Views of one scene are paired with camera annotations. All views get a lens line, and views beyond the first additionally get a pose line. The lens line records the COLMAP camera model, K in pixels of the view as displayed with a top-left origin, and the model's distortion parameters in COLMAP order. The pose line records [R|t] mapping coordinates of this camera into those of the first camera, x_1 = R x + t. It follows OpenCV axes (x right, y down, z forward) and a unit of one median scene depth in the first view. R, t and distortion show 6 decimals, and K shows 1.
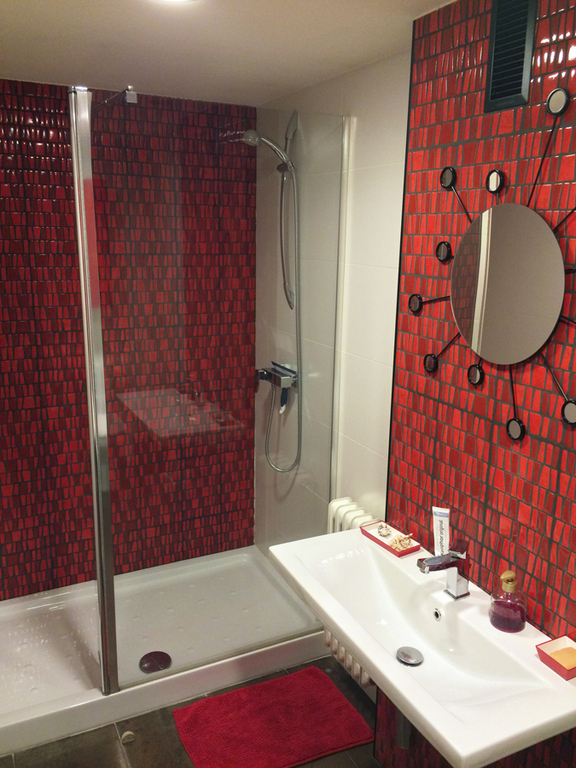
lens RADIAL K [[642.4, 0, 287.9], [0, 642.4, 381.2], [0, 0, 1]] dist [0.055929, -0.085756]
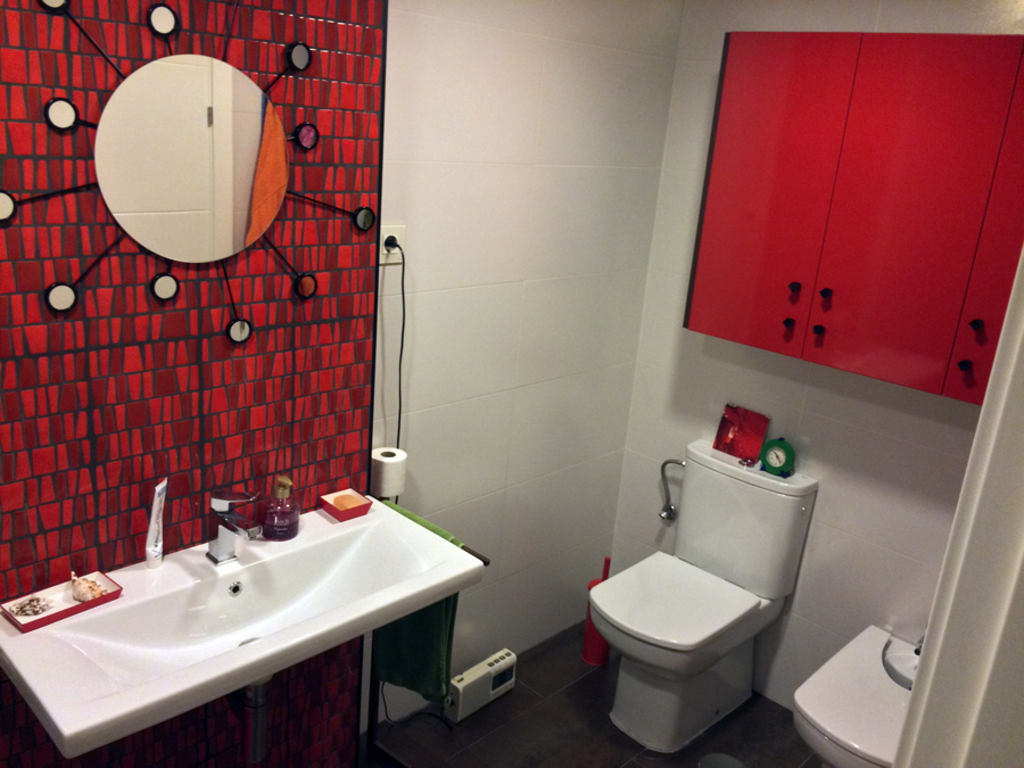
lens RADIAL K [[856.6, 0, 511.1], [0, 856.6, 386.4], [0, 0, 1]] dist [0.055929, -0.085756]
pose [[-0.320078, -0.321342, 0.891229, -0.752718], [0.135304, 0.915571, 0.378713, -0.226064], [-0.937680, 0.241805, -0.249575, 0.896448]]
